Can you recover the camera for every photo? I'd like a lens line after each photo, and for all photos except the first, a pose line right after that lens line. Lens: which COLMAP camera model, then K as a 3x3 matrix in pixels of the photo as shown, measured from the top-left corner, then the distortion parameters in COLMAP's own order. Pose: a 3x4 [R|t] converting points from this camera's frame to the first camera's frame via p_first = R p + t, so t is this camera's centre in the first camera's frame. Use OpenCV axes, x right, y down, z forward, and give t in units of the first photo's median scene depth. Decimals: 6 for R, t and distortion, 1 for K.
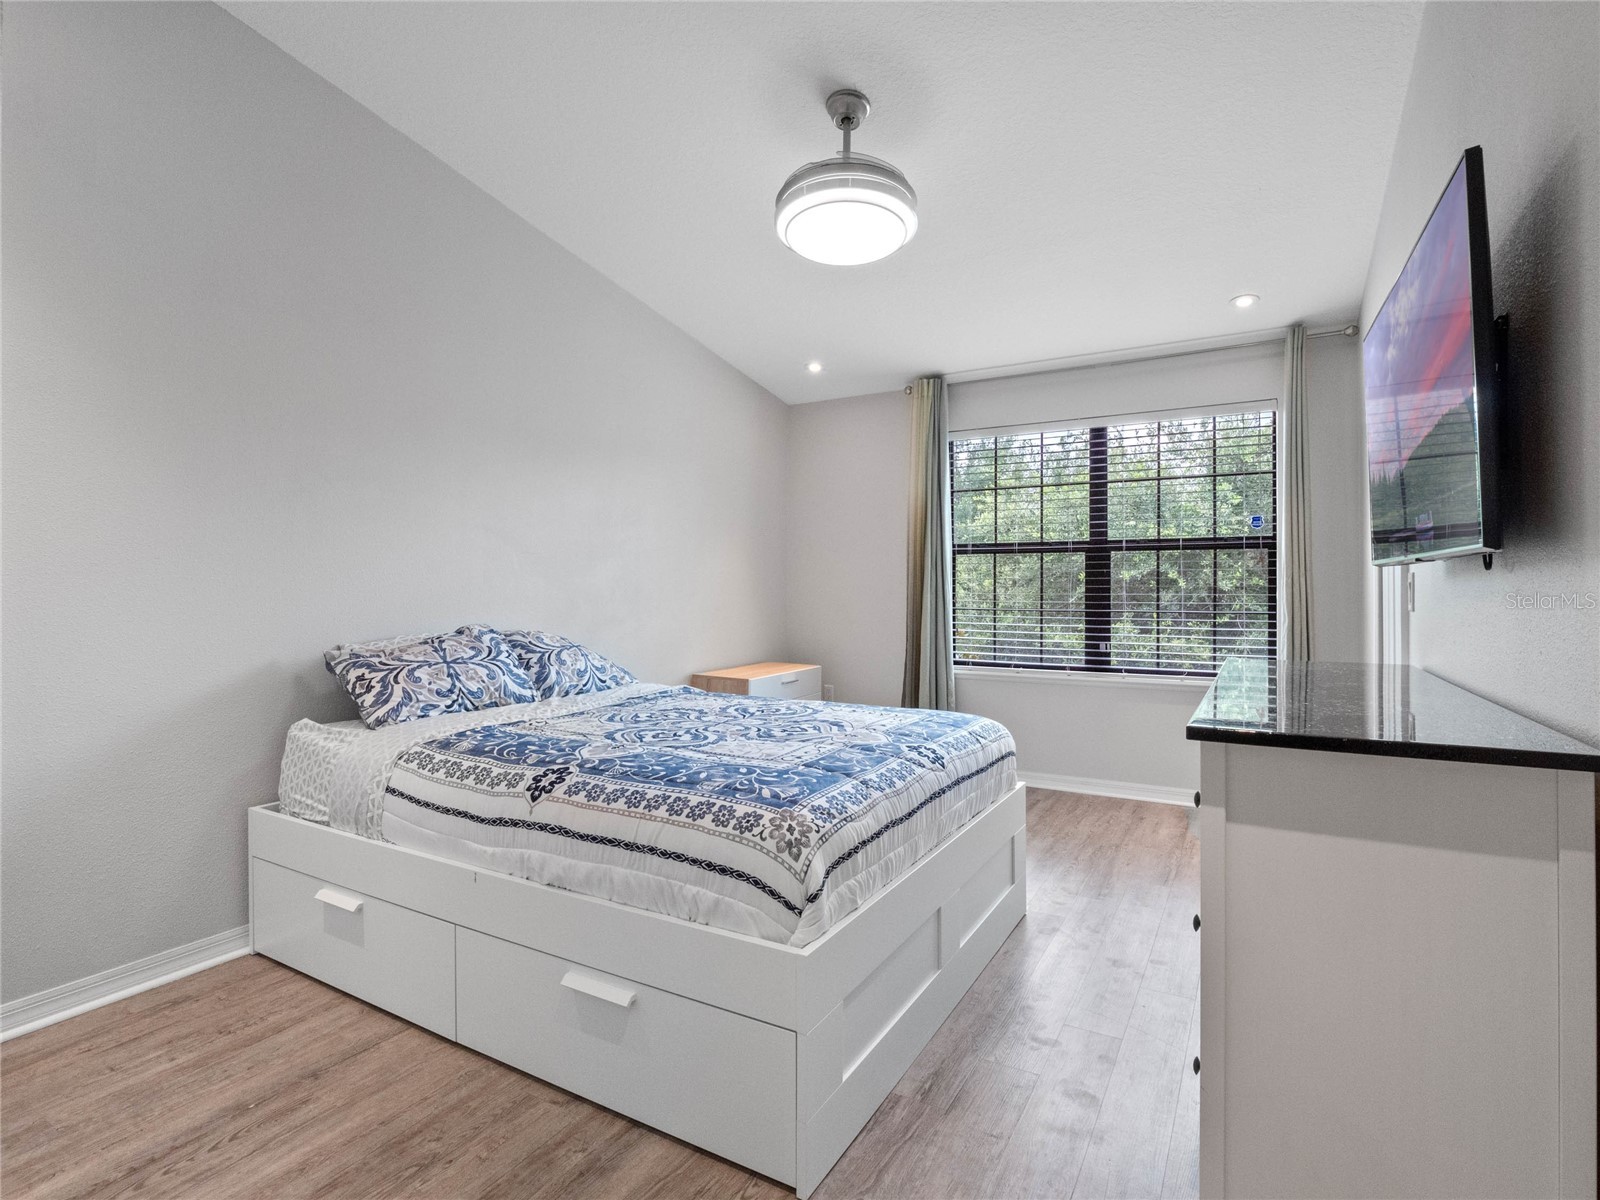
lens RADIAL K [[783.2, 0, 800.8], [0, 783.2, 592.4], [0, 0, 1]] dist [-0.000106, -0.011606]
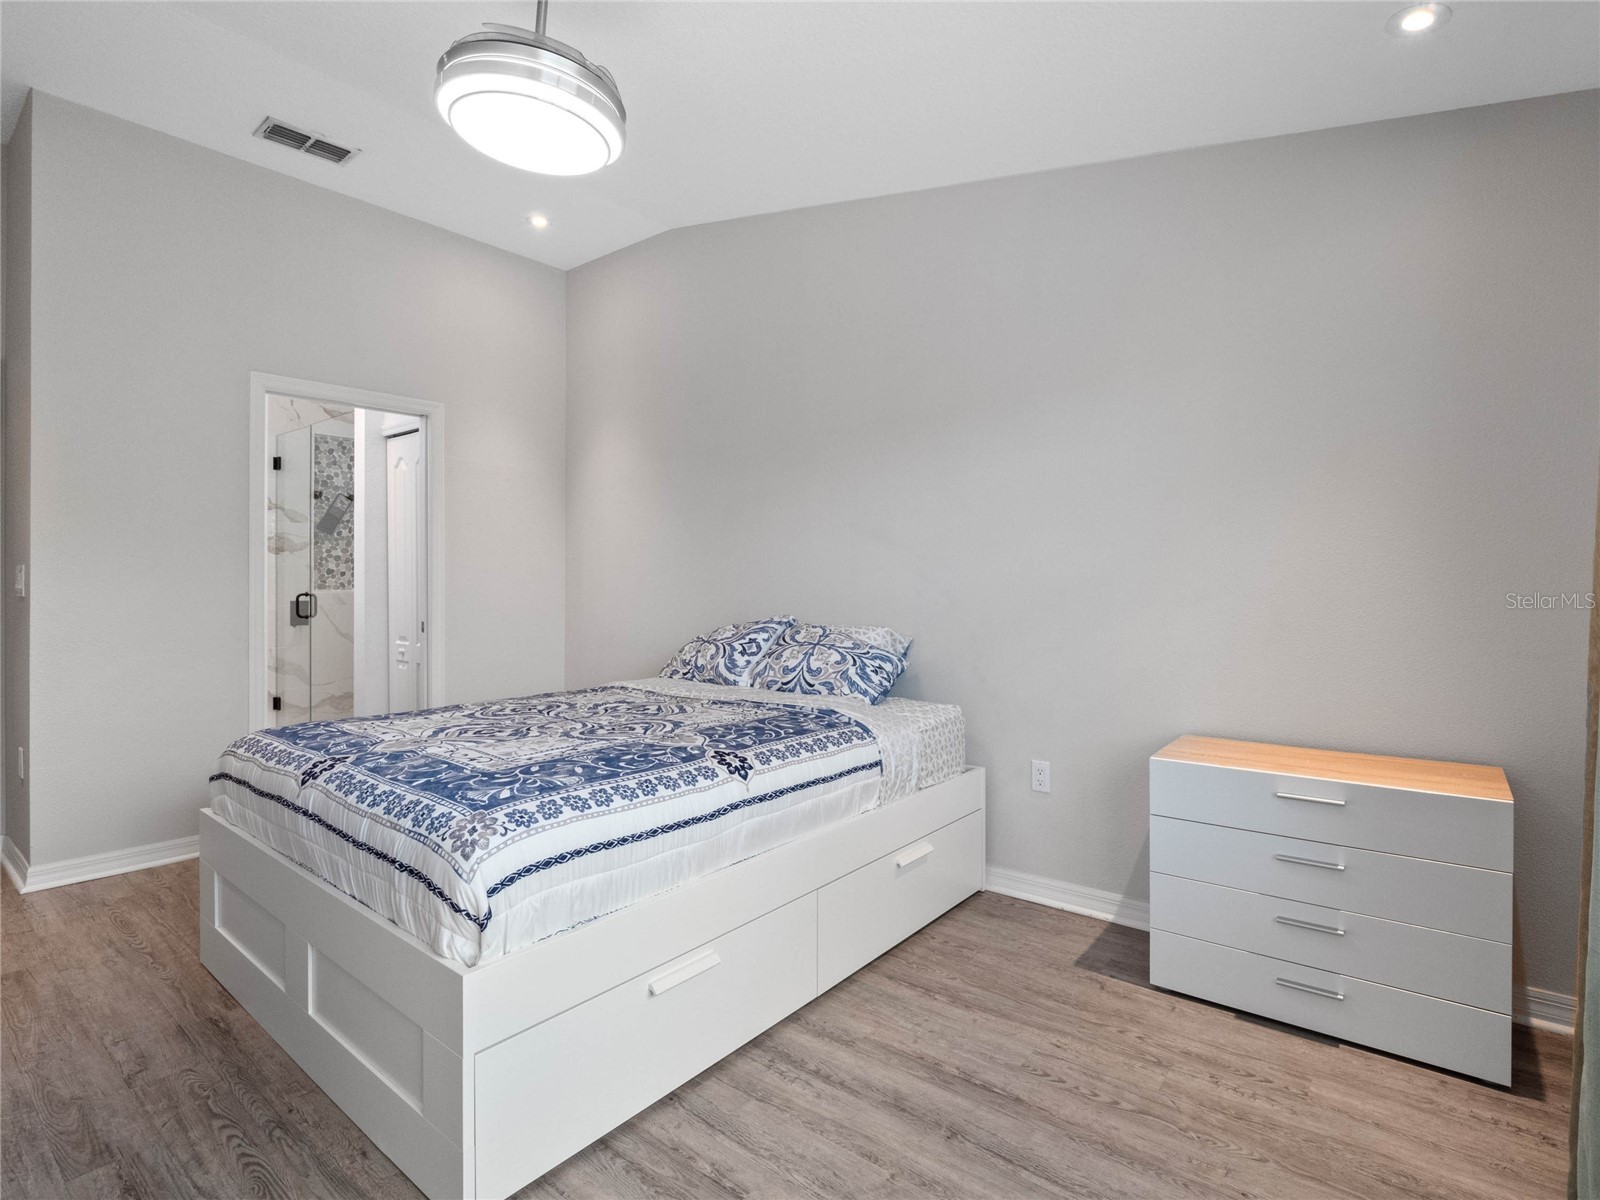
lens RADIAL K [[783.2, 0, 800.8], [0, 783.2, 592.4], [0, 0, 1]] dist [-0.000106, -0.011606]
pose [[0.177272, 0.000553, 0.984162, -1.267236], [-0.004976, 0.999988, 0.000334, 0.018194], [-0.984149, -0.004957, 0.177272, 0.700688]]
